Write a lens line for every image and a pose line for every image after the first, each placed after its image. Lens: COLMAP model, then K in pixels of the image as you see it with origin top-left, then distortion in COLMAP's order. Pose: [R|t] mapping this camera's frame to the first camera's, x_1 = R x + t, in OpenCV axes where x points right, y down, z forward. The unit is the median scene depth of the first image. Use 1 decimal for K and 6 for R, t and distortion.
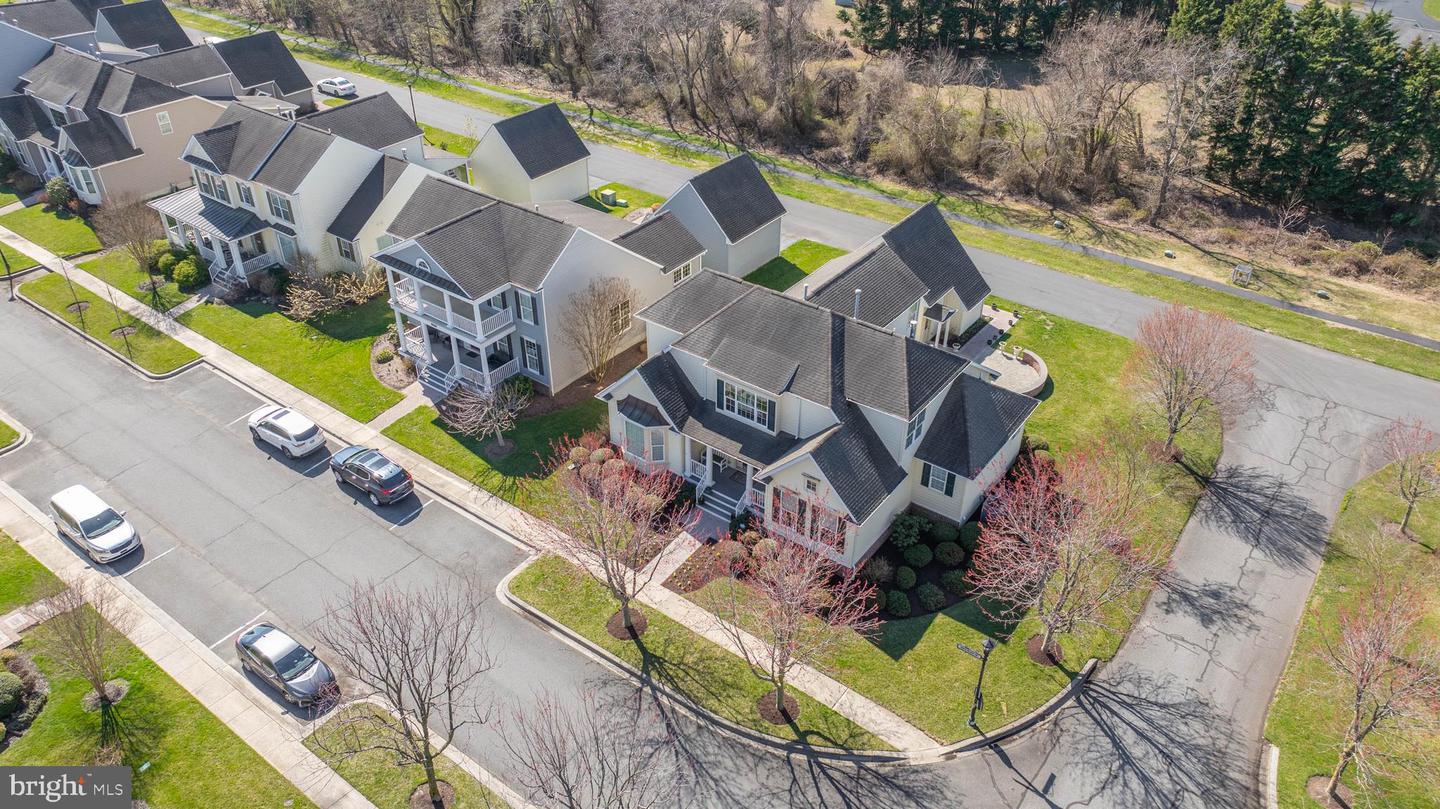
lens RADIAL K [[1007.8, 0, 720.0], [0, 1007.8, 404.5], [0, 0, 1]] dist [-0.025817, 0.005876]
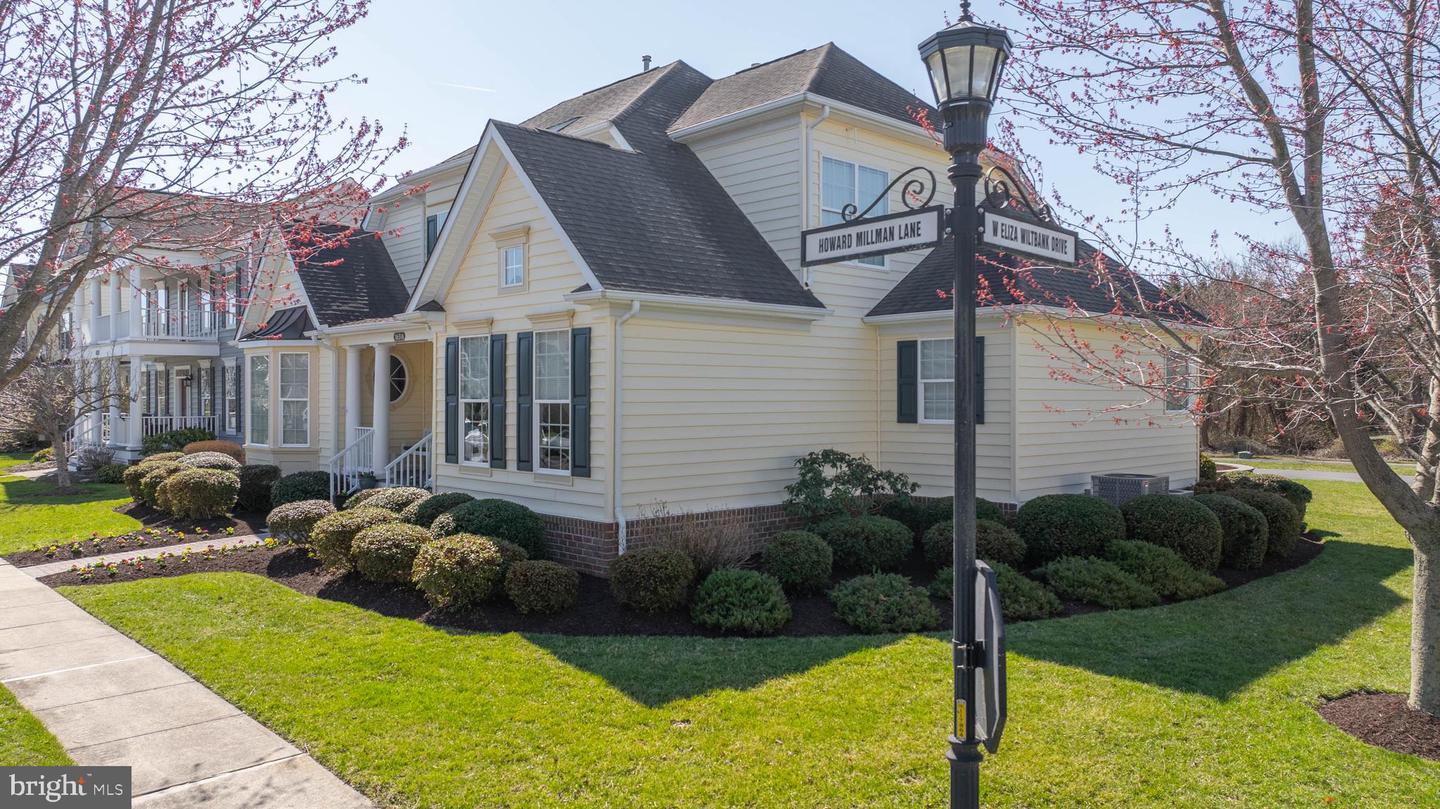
lens RADIAL K [[1026.4, 0, 720.0], [0, 1026.4, 404.5], [0, 0, 1]] dist [-0.024992, 0.008471]
pose [[0.983474, 0.006342, -0.180937, 0.193804], [-0.105113, 0.833702, -0.542118, 0.261318], [0.147409, 0.552178, 0.820591, 0.663418]]
